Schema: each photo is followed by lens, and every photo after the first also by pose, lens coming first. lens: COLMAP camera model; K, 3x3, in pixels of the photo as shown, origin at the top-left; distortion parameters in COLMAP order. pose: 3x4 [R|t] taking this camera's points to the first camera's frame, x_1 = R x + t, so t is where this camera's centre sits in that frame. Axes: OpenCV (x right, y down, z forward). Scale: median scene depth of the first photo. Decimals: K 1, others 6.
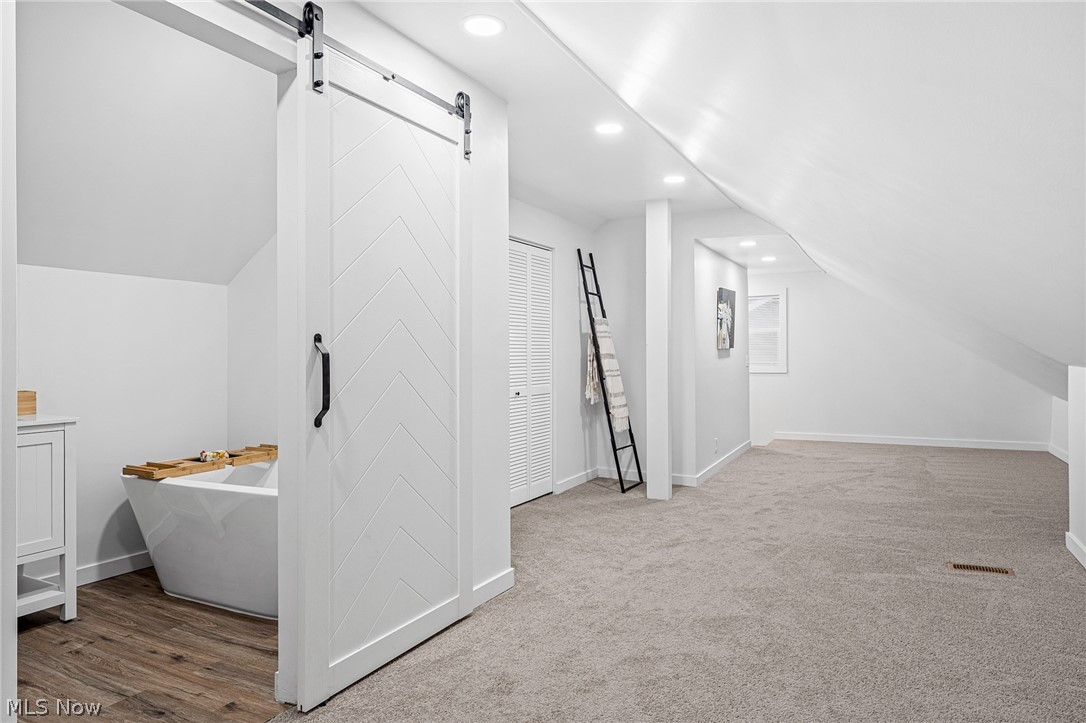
lens RADIAL K [[668.4, 0, 542.9], [0, 668.4, 352.1], [0, 0, 1]] dist [0.006817, 0.001573]
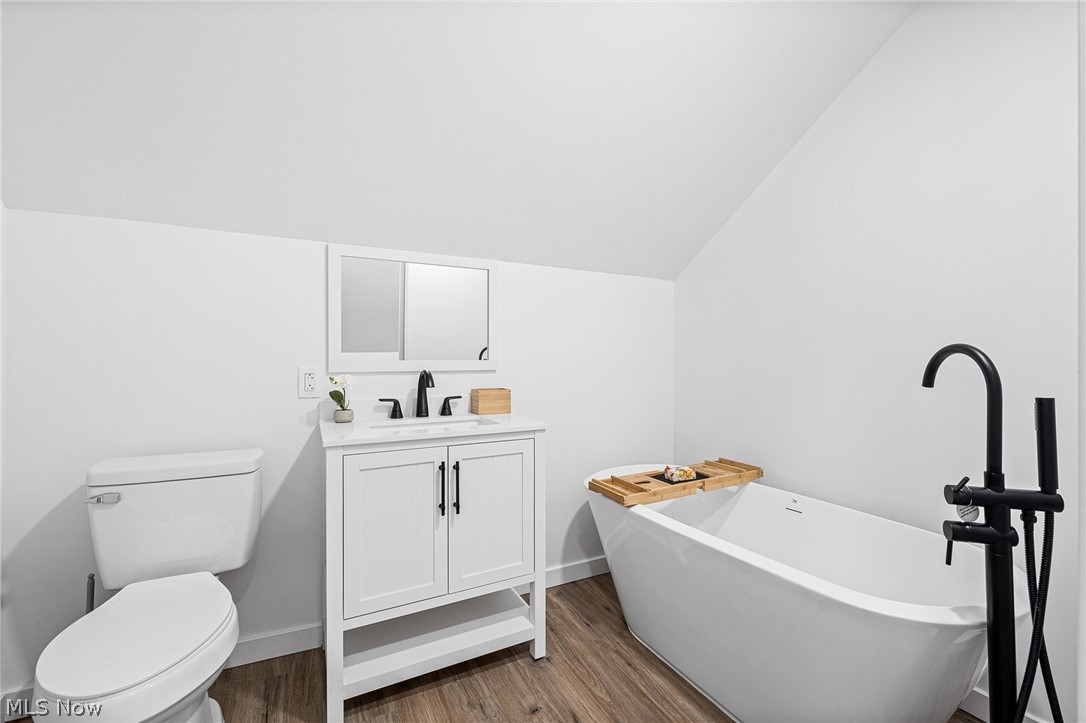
lens RADIAL K [[449.1, 0, 541.3], [0, 449.1, 358.3], [0, 0, 1]] dist [0.008347, 0.000509]
pose [[0.821140, 0.005154, -0.570704, -0.336723], [-0.003010, 0.999984, 0.004701, 0.009911], [0.570719, -0.002143, 0.821142, 0.474638]]
